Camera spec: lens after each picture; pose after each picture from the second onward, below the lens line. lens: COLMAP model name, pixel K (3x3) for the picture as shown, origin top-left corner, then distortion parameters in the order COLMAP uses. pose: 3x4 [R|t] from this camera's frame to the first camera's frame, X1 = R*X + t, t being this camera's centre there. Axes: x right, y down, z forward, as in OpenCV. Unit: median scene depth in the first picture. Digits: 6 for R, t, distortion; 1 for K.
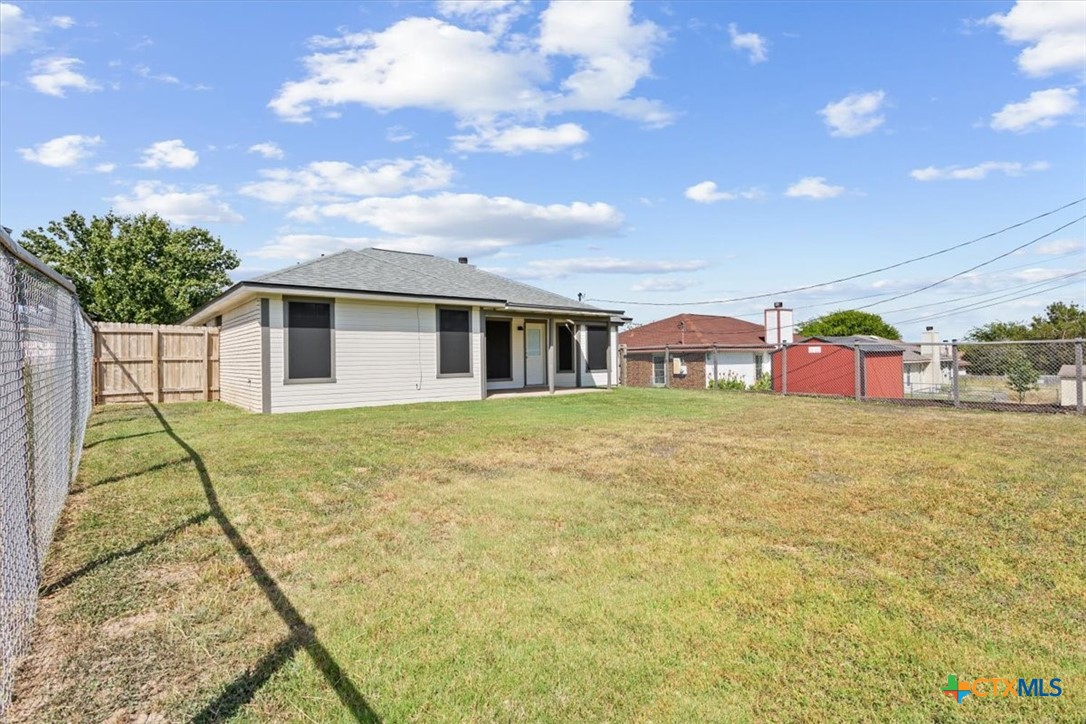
lens RADIAL K [[534.2, 0, 555.6], [0, 534.2, 360.6], [0, 0, 1]] dist [-0.003042, 0.000250]
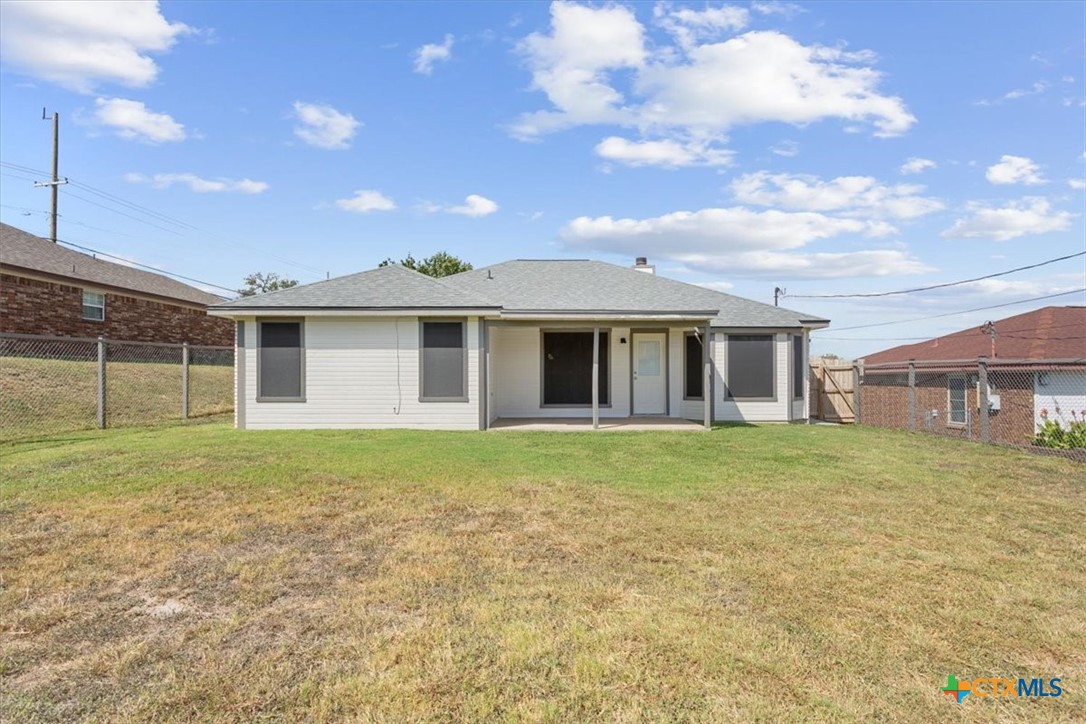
lens RADIAL K [[534.2, 0, 555.6], [0, 534.2, 360.6], [0, 0, 1]] dist [-0.003042, 0.000250]
pose [[0.766617, -0.007527, -0.642060, 0.362834], [-0.012829, 0.999552, -0.027035, -0.009315], [0.641976, 0.028963, 0.766177, 0.342827]]
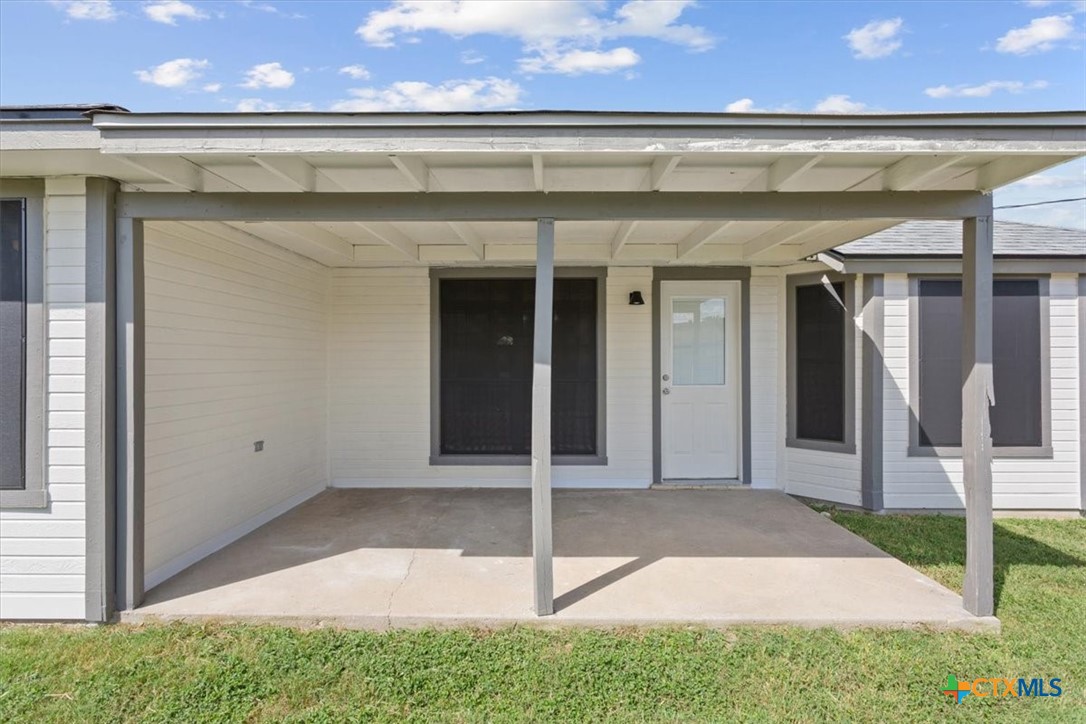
lens RADIAL K [[536.6, 0, 540.6], [0, 536.6, 346.9], [0, 0, 1]] dist [-0.002527, -0.000135]
pose [[0.752084, -0.004836, -0.659049, 0.100686], [-0.013877, 0.999635, -0.023172, -0.024174], [0.658921, 0.026573, 0.751743, 0.733837]]
